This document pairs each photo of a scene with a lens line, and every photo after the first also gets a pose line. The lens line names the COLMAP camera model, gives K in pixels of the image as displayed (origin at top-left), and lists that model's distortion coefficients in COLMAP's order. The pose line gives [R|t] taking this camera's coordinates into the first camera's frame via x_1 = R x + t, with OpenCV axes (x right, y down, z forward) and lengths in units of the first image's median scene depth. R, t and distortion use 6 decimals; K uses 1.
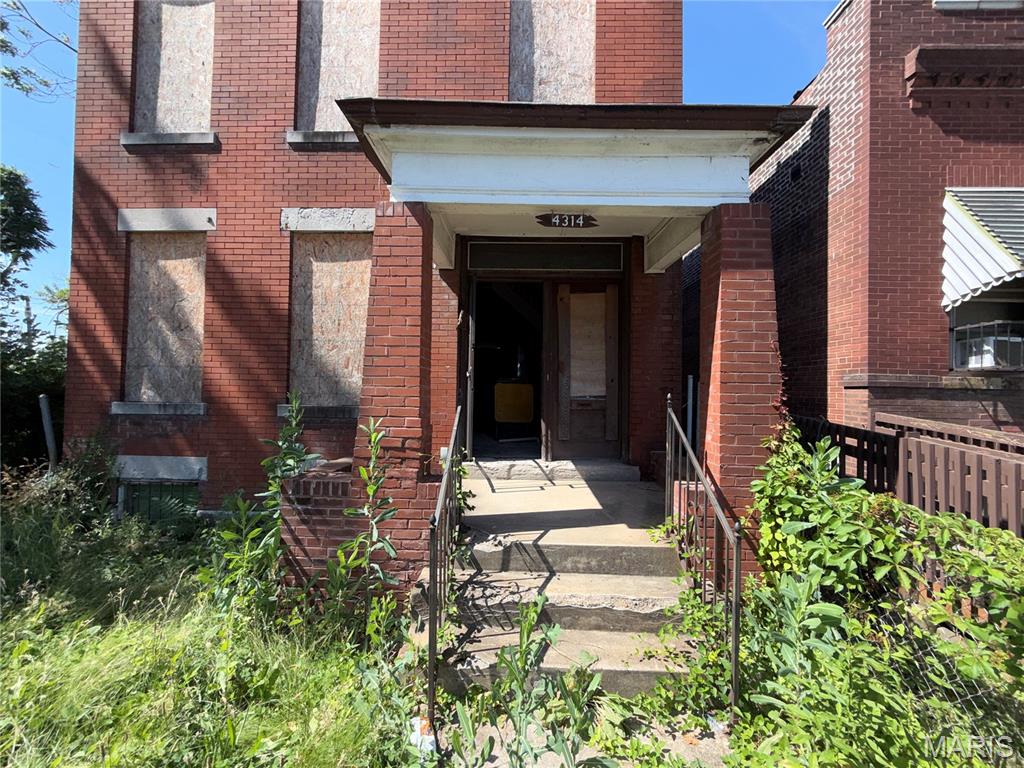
lens RADIAL K [[409.5, 0, 507.0], [0, 409.5, 384.3], [0, 0, 1]] dist [-0.000231, 0.000108]
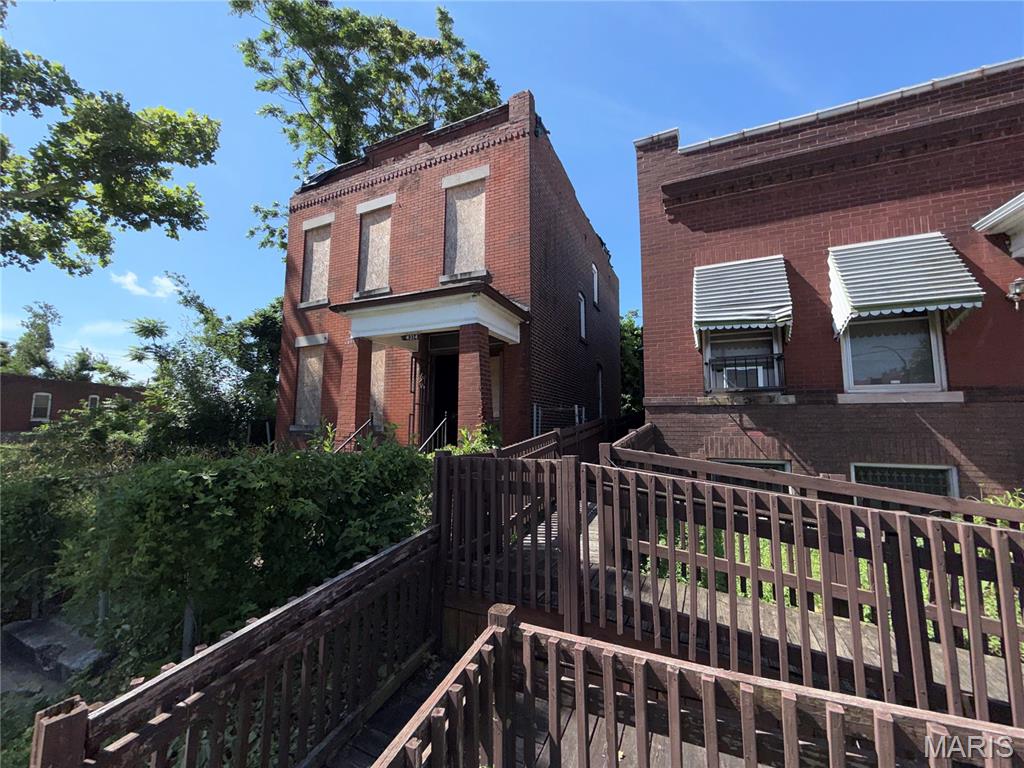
lens RADIAL K [[409.5, 0, 507.0], [0, 409.5, 384.3], [0, 0, 1]] dist [-0.000231, 0.000108]
pose [[0.914326, -0.056025, -0.401086, 1.034624], [0.018895, 0.995208, -0.095939, 0.060757], [0.404539, 0.080141, 0.911003, -0.569107]]
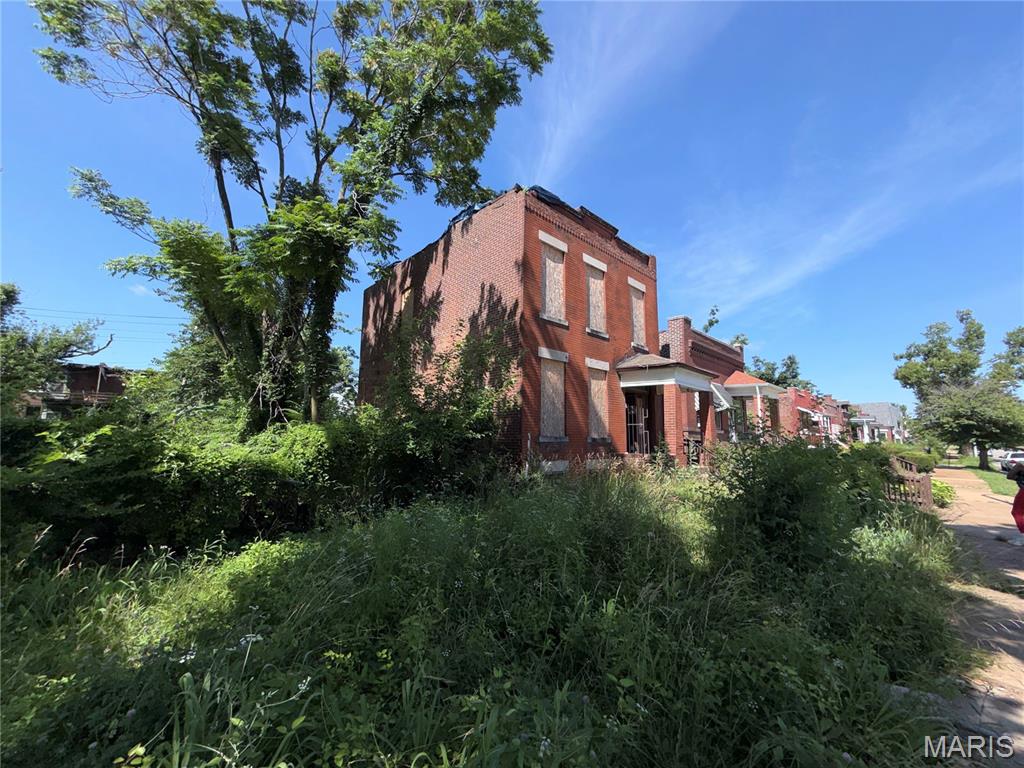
lens RADIAL K [[409.5, 0, 507.0], [0, 409.5, 384.3], [0, 0, 1]] dist [-0.000231, 0.000108]
pose [[0.712135, 0.086897, 0.696644, -2.752068], [-0.022534, 0.994628, -0.101031, -0.003753], [-0.701681, 0.056250, 0.710268, -0.450169]]
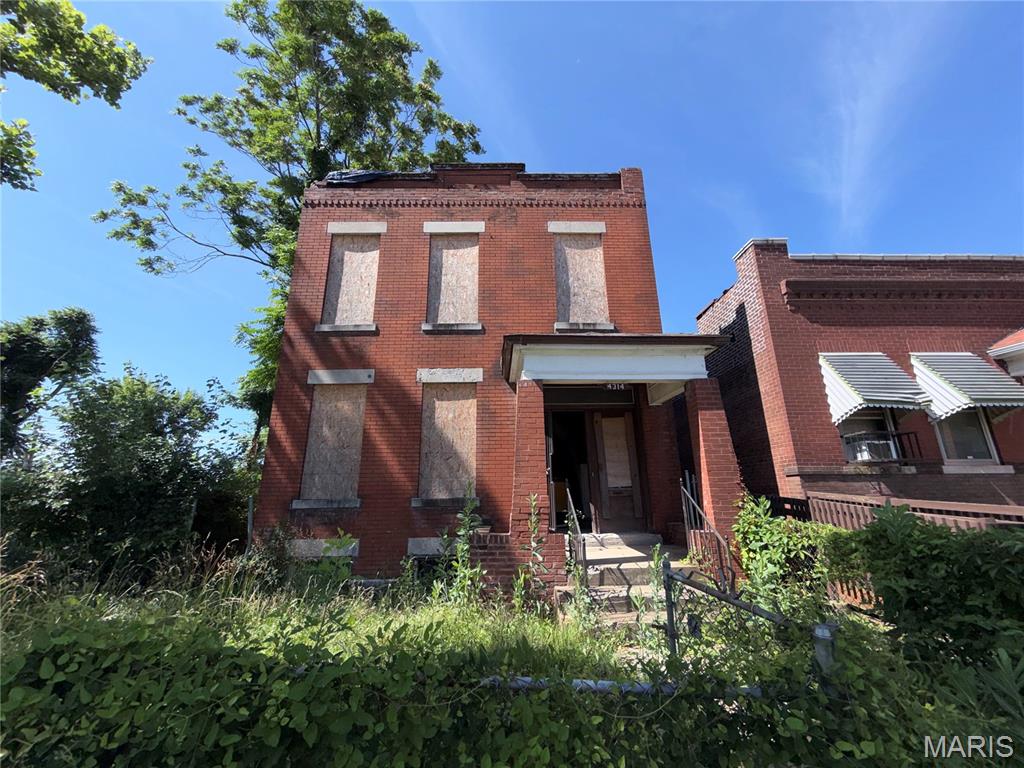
lens RADIAL K [[409.5, 0, 507.0], [0, 409.5, 384.3], [0, 0, 1]] dist [-0.000231, 0.000108]
pose [[0.998592, -0.015715, 0.050674, -0.303646], [0.028203, 0.966229, -0.256138, 0.042059], [-0.044938, 0.257206, 0.965311, -0.547125]]
